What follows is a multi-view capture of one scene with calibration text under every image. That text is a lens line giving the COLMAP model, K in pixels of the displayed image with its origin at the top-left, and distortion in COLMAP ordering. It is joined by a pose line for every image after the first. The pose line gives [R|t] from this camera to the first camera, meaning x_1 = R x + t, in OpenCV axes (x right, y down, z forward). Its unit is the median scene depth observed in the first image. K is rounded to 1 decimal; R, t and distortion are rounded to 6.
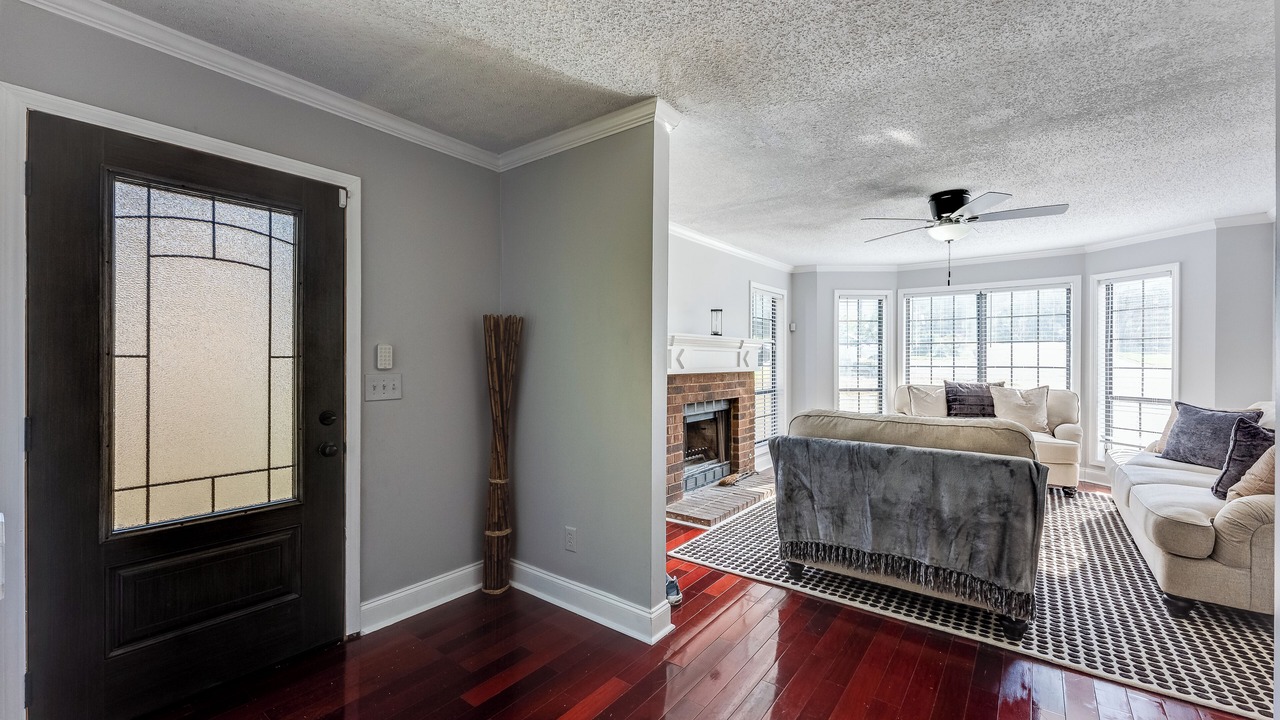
lens RADIAL K [[517.0, 0, 638.2], [0, 517.0, 356.9], [0, 0, 1]] dist [-0.000968, -0.000071]
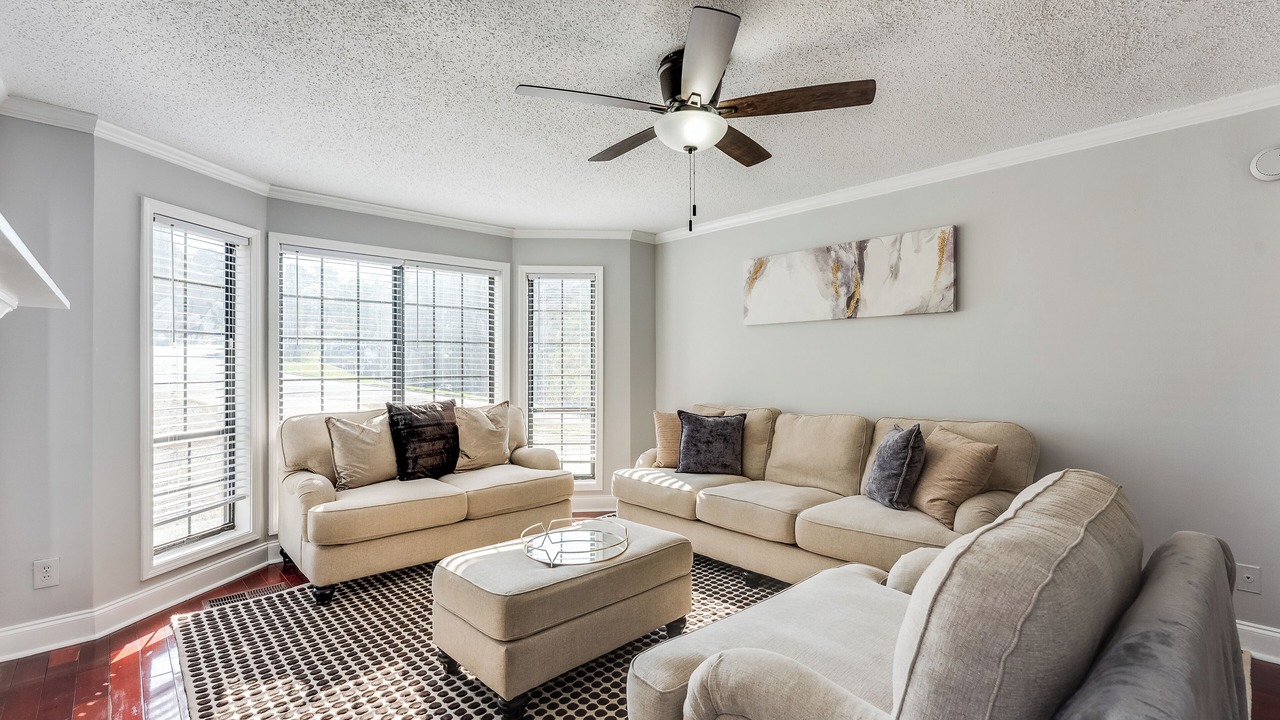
lens RADIAL K [[545.8, 0, 640.0], [0, 545.8, 360.0], [0, 0, 1]] dist [-0.000561, 0.000019]
pose [[0.162075, 0.011854, 0.986707, 0.034772], [0.001378, 0.999924, -0.012239, 0.005559], [-0.986777, 0.003343, 0.162047, 0.648568]]
